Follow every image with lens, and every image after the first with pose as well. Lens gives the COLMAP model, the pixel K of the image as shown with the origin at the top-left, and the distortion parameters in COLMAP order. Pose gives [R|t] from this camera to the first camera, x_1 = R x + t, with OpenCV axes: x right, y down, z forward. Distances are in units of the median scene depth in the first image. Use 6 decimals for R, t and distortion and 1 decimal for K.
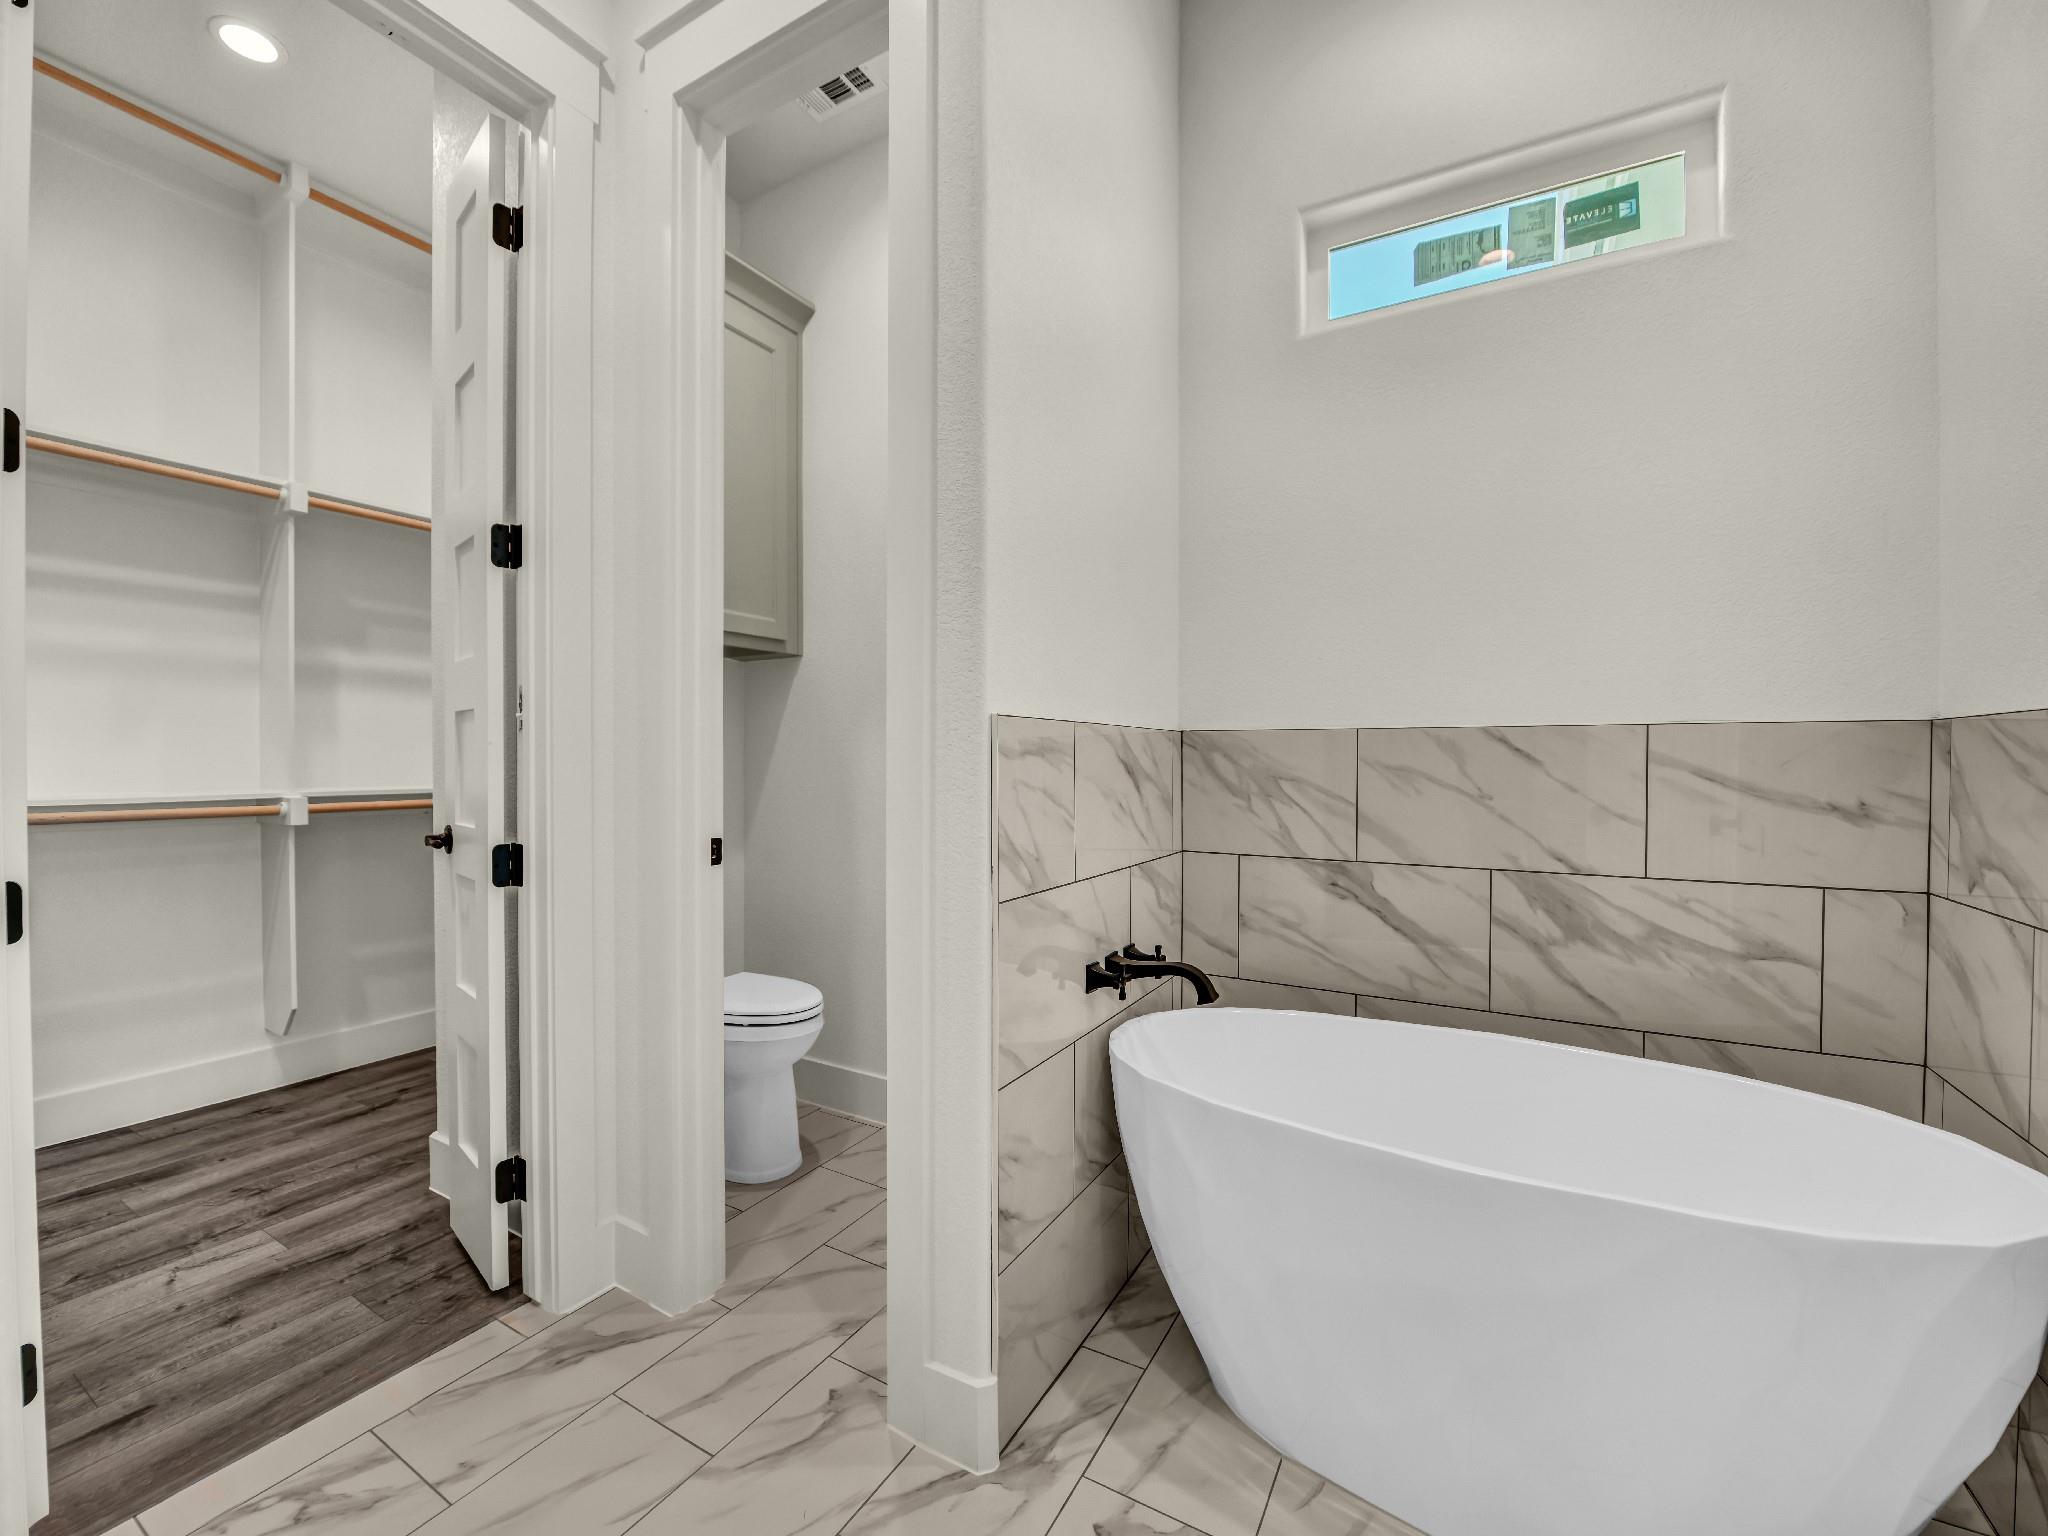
lens RADIAL K [[903.6, 0, 1024.0], [0, 903.6, 768.0], [0, 0, 1]] dist [-0.022711, -0.000234]
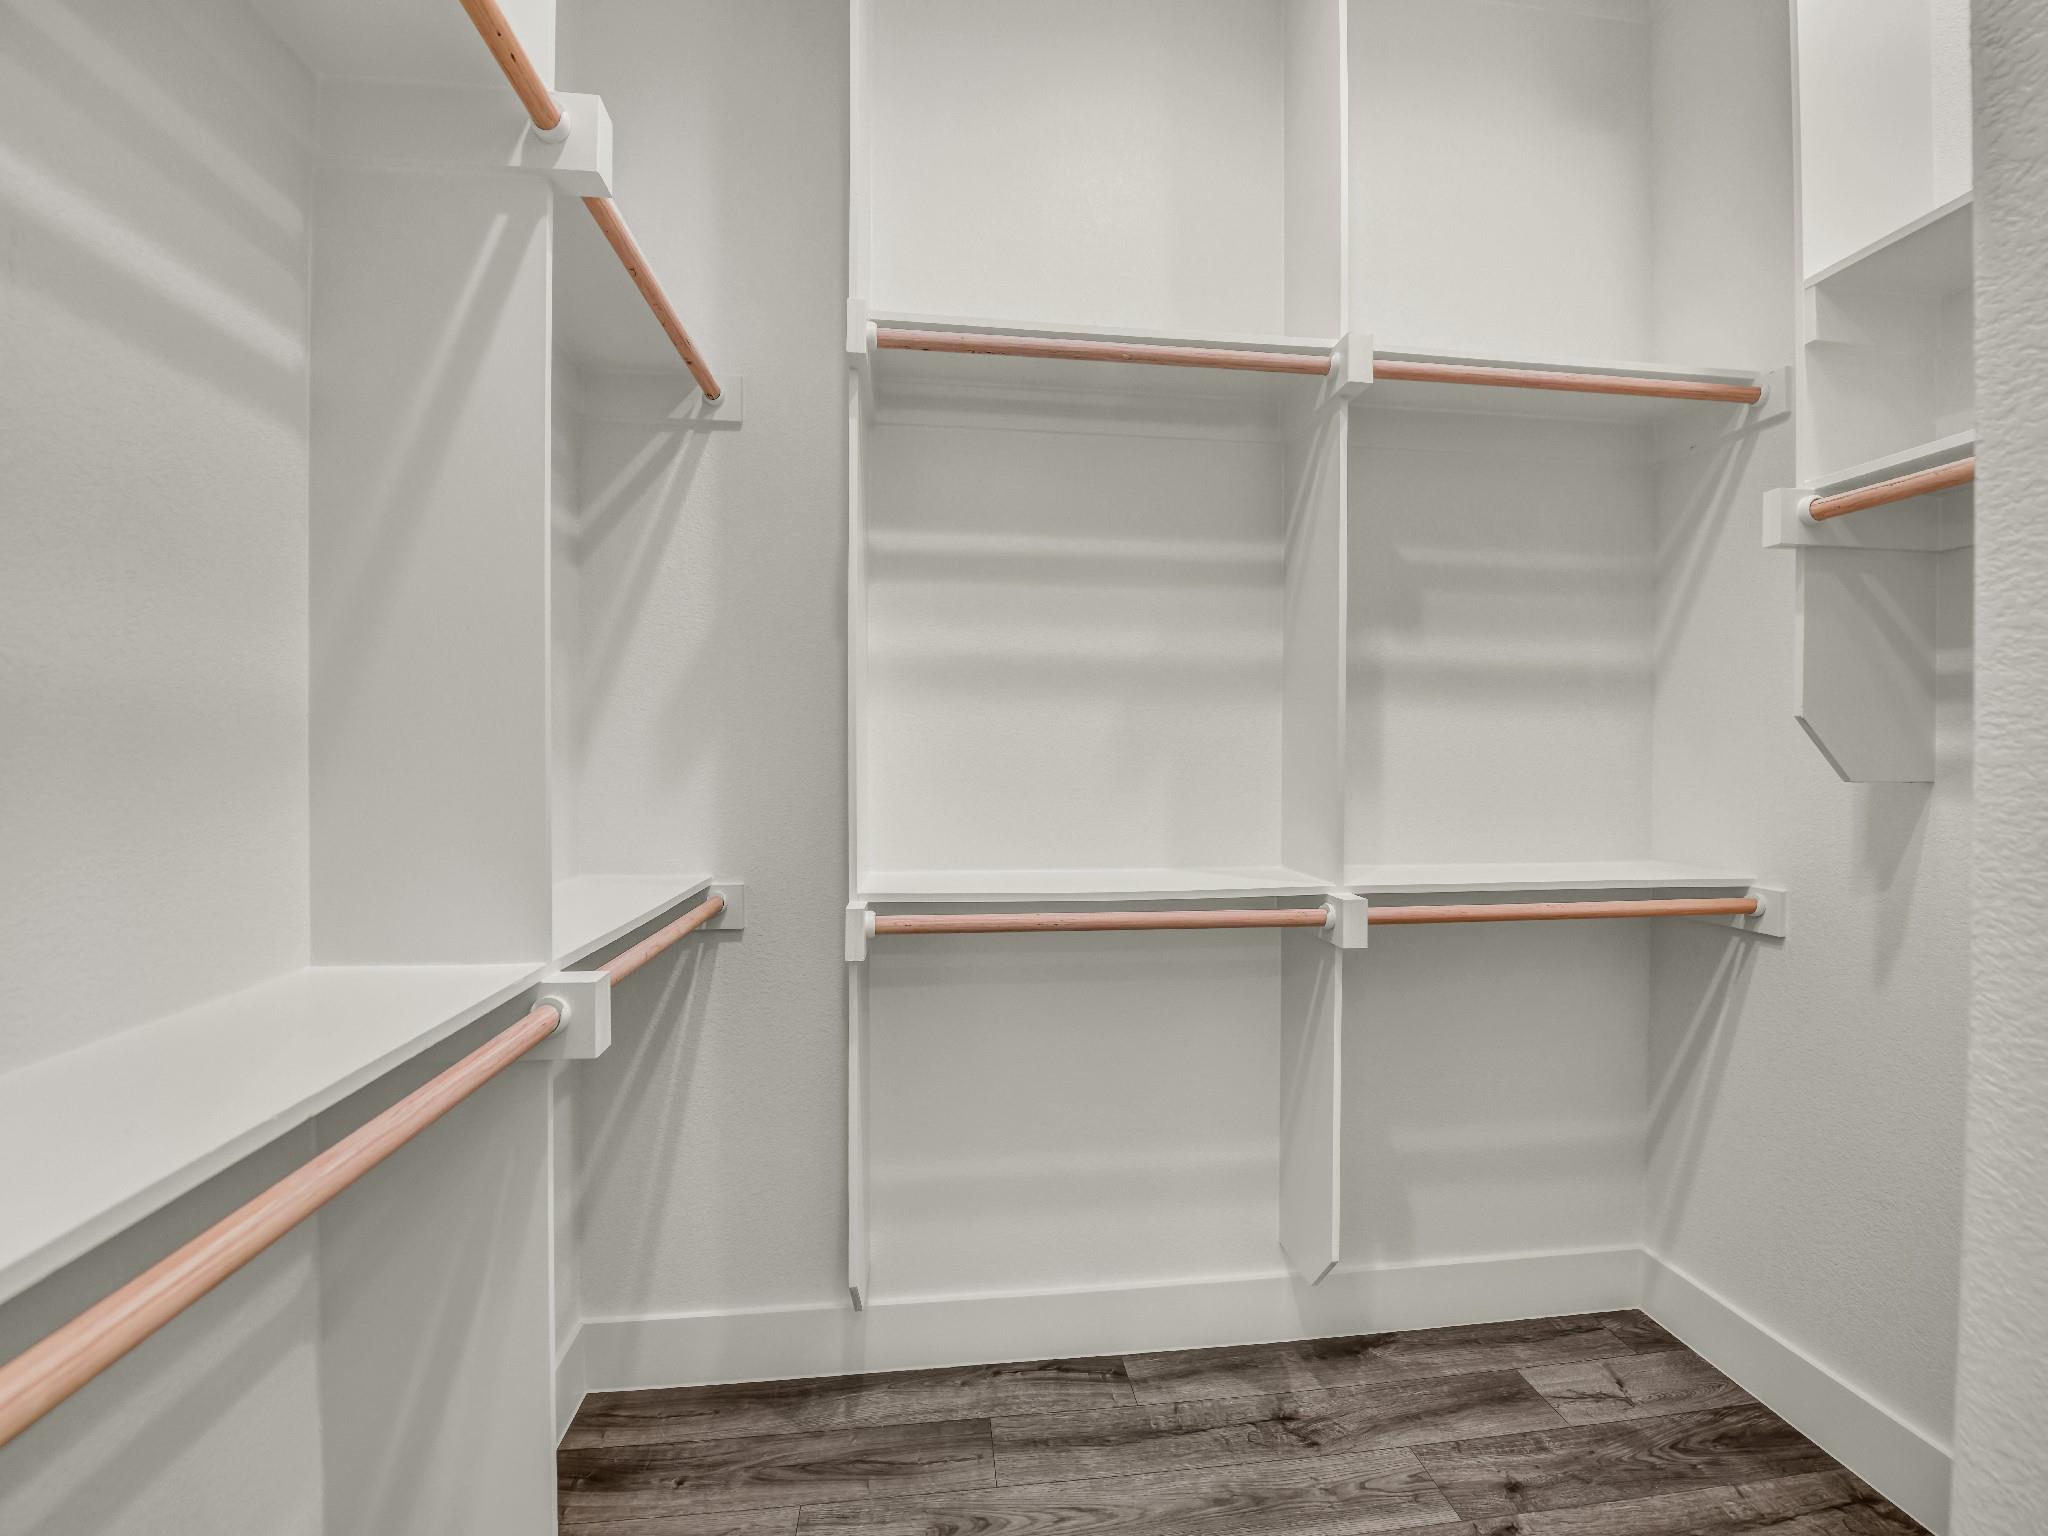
lens RADIAL K [[884.9, 0, 1026.7], [0, 884.9, 747.0], [0, 0, 1]] dist [-0.020375, -0.000383]
pose [[0.639153, 0.000251, -0.769080, -0.511457], [-0.010744, 0.999905, -0.008602, -0.054679], [0.769005, 0.013761, 0.639095, 0.477736]]
